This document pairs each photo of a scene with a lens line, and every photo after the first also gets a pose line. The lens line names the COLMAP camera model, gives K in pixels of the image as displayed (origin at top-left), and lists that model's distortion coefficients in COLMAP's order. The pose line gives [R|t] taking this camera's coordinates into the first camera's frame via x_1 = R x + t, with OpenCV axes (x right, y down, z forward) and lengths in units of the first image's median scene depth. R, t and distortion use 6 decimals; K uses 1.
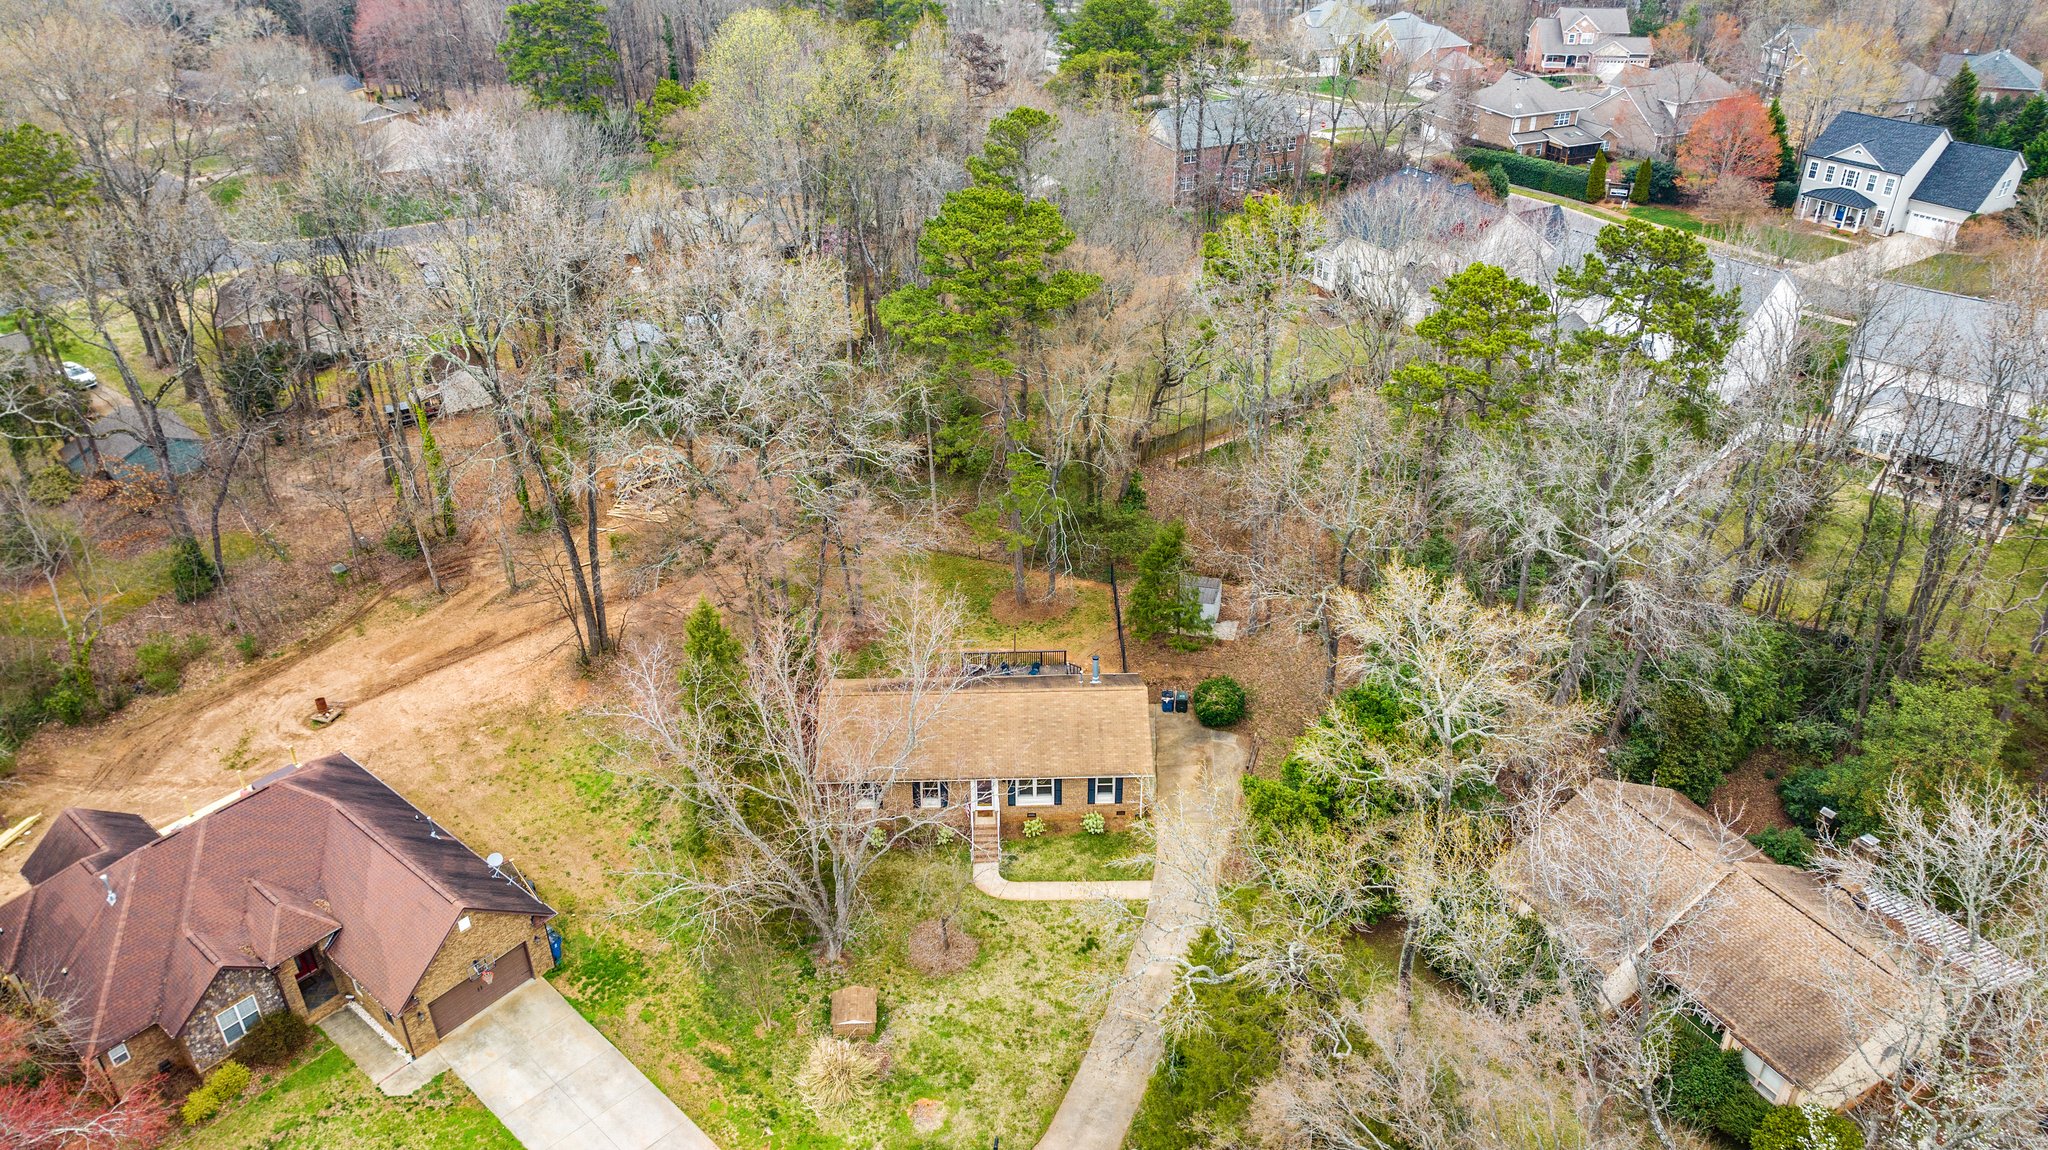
lens RADIAL K [[1460.3, 0, 1026.1], [0, 1460.3, 576.1], [0, 0, 1]] dist [-0.007978, 0.008907]
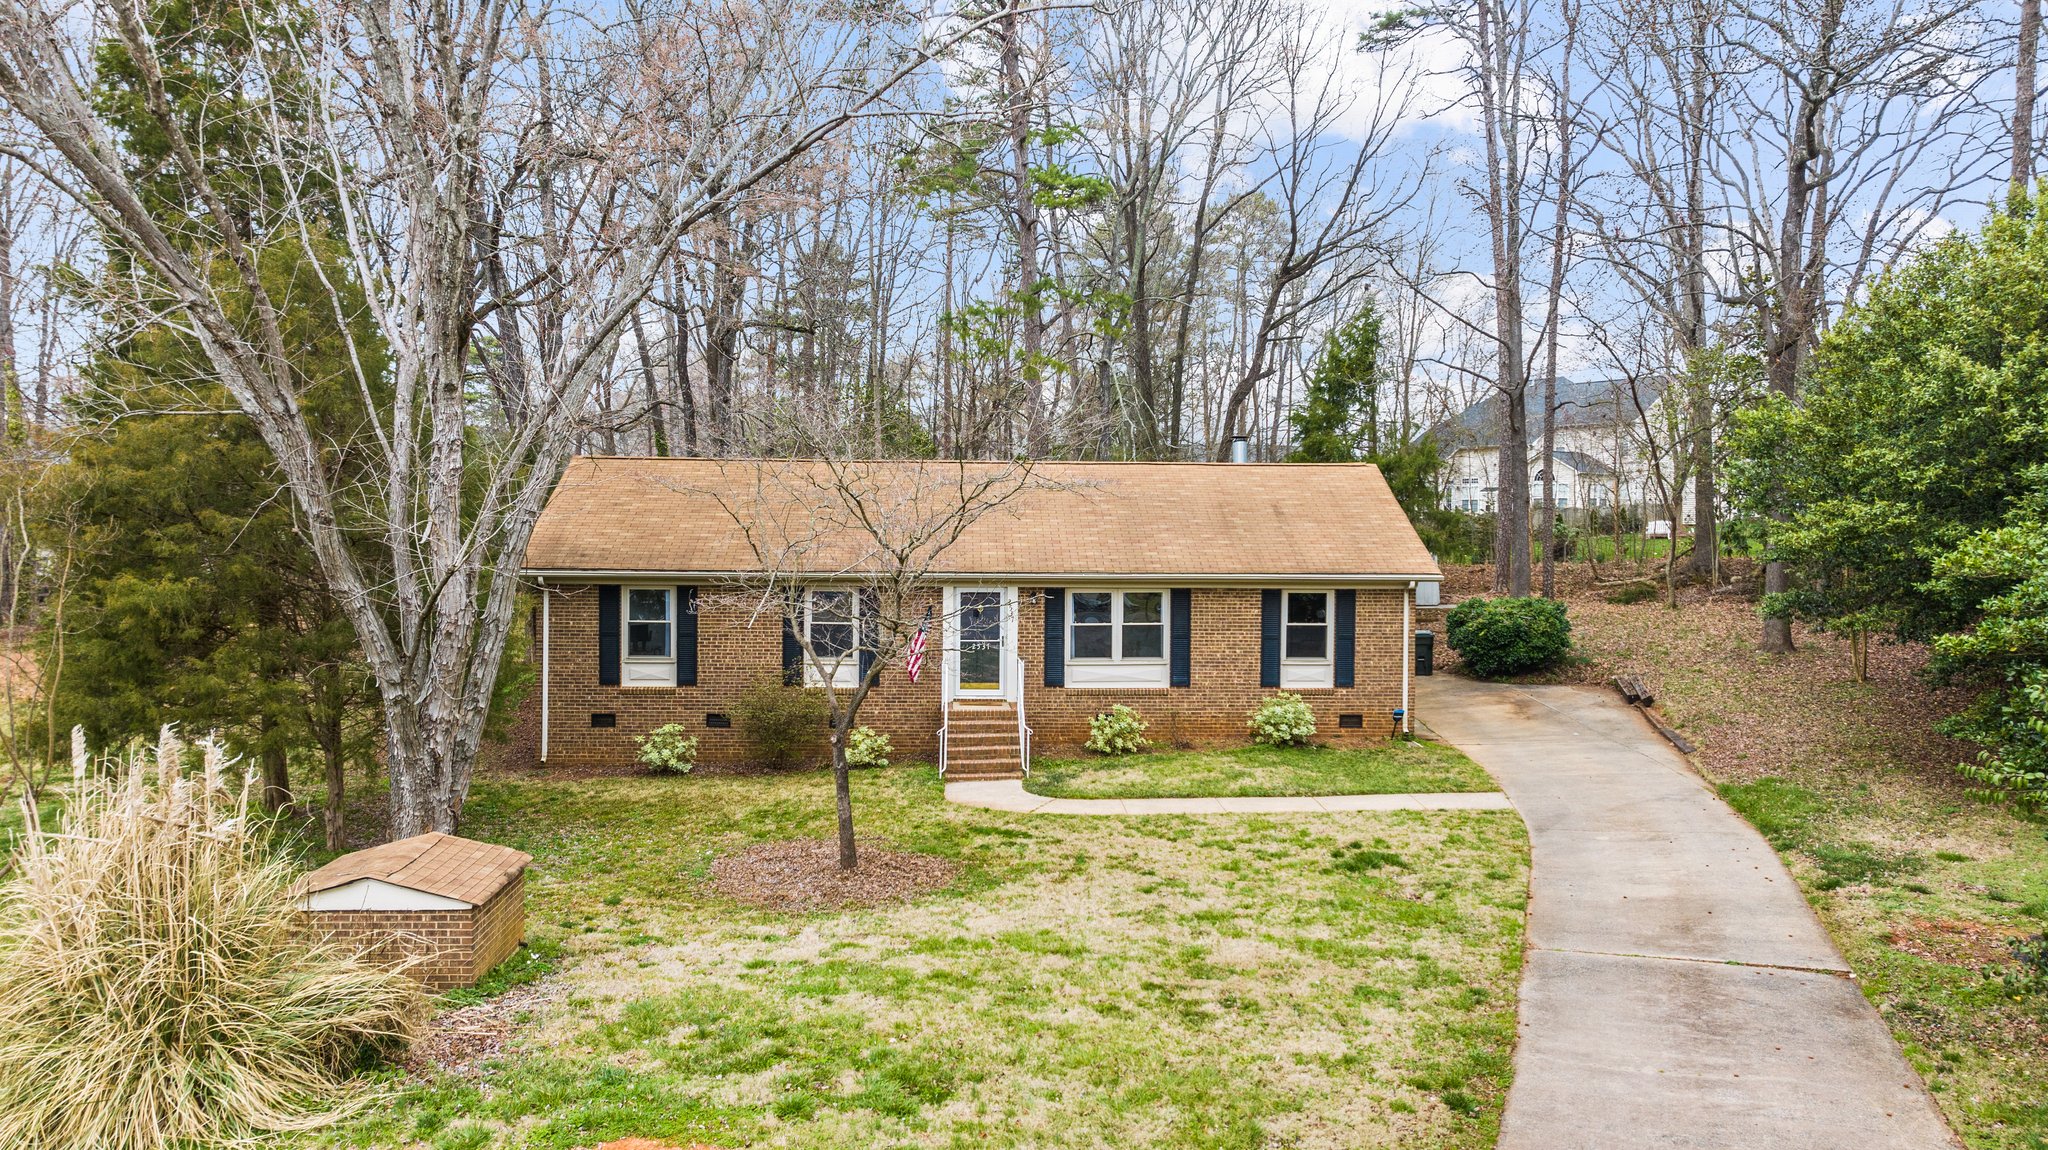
lens RADIAL K [[1460.3, 0, 1024.0], [0, 1460.3, 565.3], [0, 0, 1]] dist [-0.007978, 0.008907]
pose [[0.999627, 0.015930, 0.022166, -0.028285], [-0.003303, 0.876674, -0.481074, 0.335782], [-0.027096, 0.480822, 0.876400, 0.732644]]
